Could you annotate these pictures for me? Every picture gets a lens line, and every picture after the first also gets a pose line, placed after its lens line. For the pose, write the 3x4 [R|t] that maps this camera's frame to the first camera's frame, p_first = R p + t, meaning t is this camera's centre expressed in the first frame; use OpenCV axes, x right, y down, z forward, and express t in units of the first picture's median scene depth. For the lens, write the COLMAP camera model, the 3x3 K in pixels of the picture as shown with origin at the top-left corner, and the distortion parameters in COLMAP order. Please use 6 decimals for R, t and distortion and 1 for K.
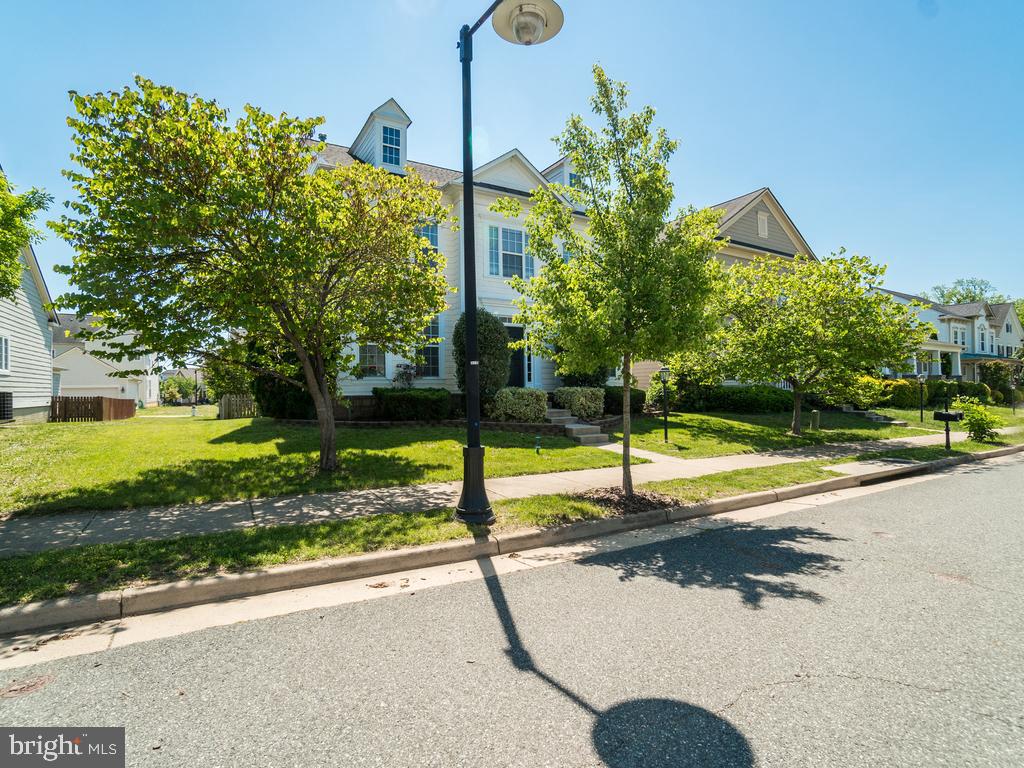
lens RADIAL K [[508.4, 0, 509.6], [0, 508.4, 390.4], [0, 0, 1]] dist [-0.040550, 0.000050]
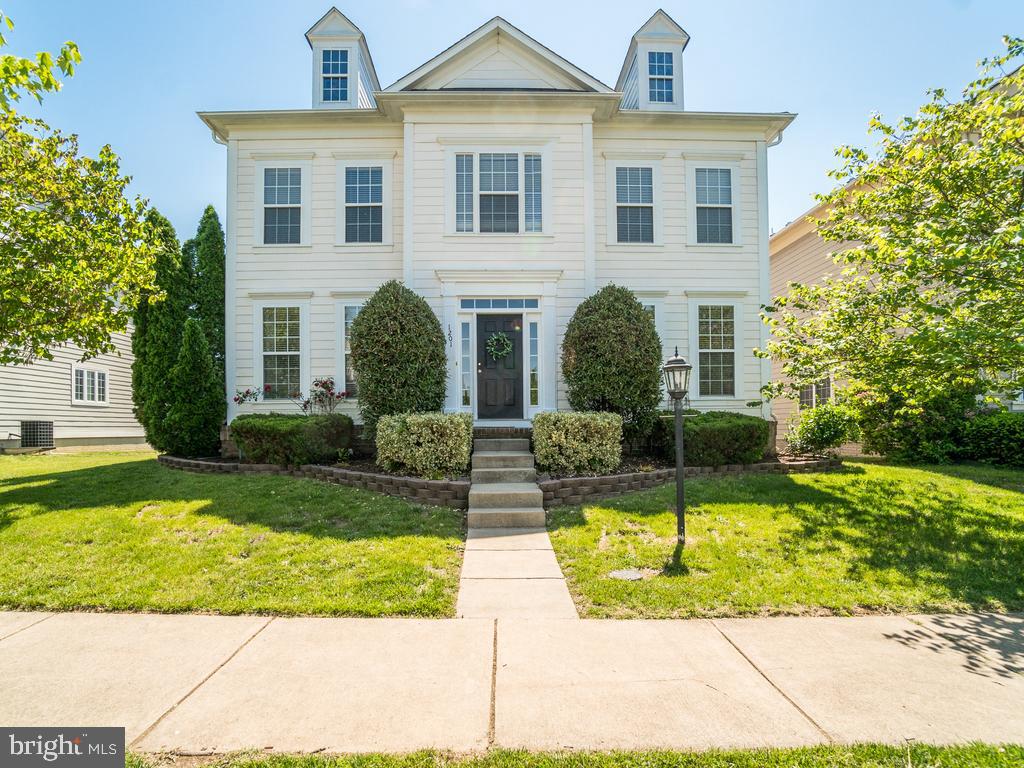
lens RADIAL K [[516.8, 0, 510.9], [0, 516.8, 438.3], [0, 0, 1]] dist [-0.045575, 0.000115]
pose [[0.871052, 0.017001, -0.490897, 0.325758], [-0.005717, 0.999684, 0.024476, 0.007645], [0.491158, -0.018514, 0.870874, 0.475064]]
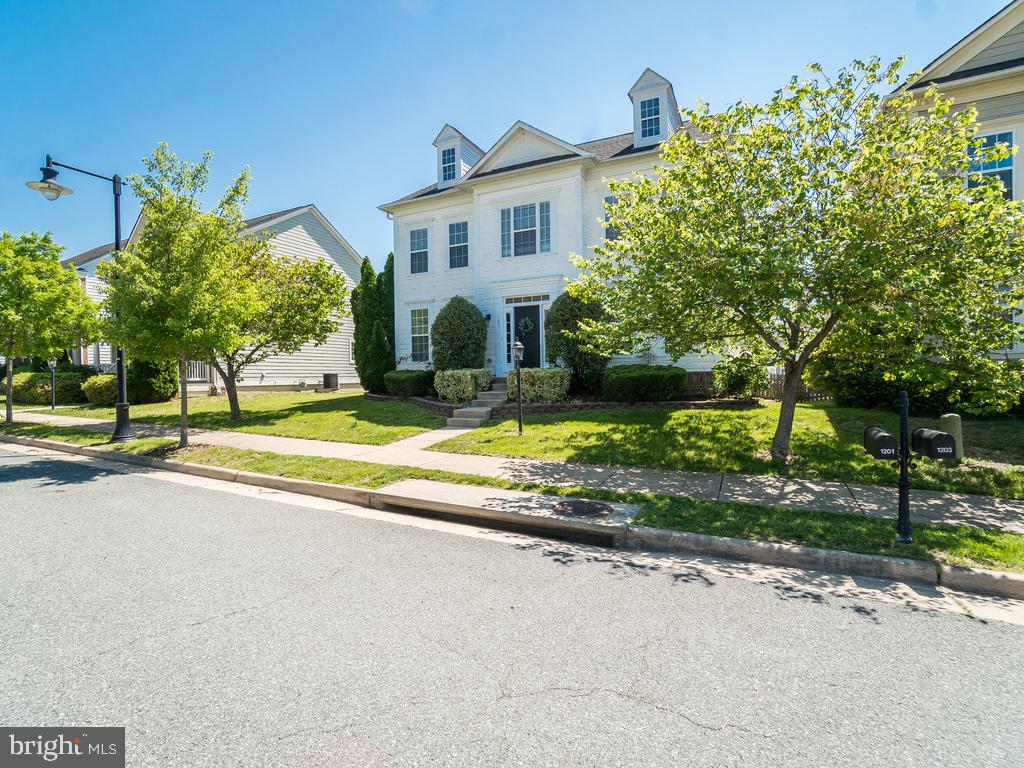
lens RADIAL K [[508.4, 0, 509.6], [0, 508.4, 390.4], [0, 0, 1]] dist [-0.040550, 0.000050]
pose [[0.540089, 0.028118, -0.841138, 0.819266], [0.002418, 0.999386, 0.034961, 0.001600], [0.841605, -0.020916, 0.539689, 0.452444]]
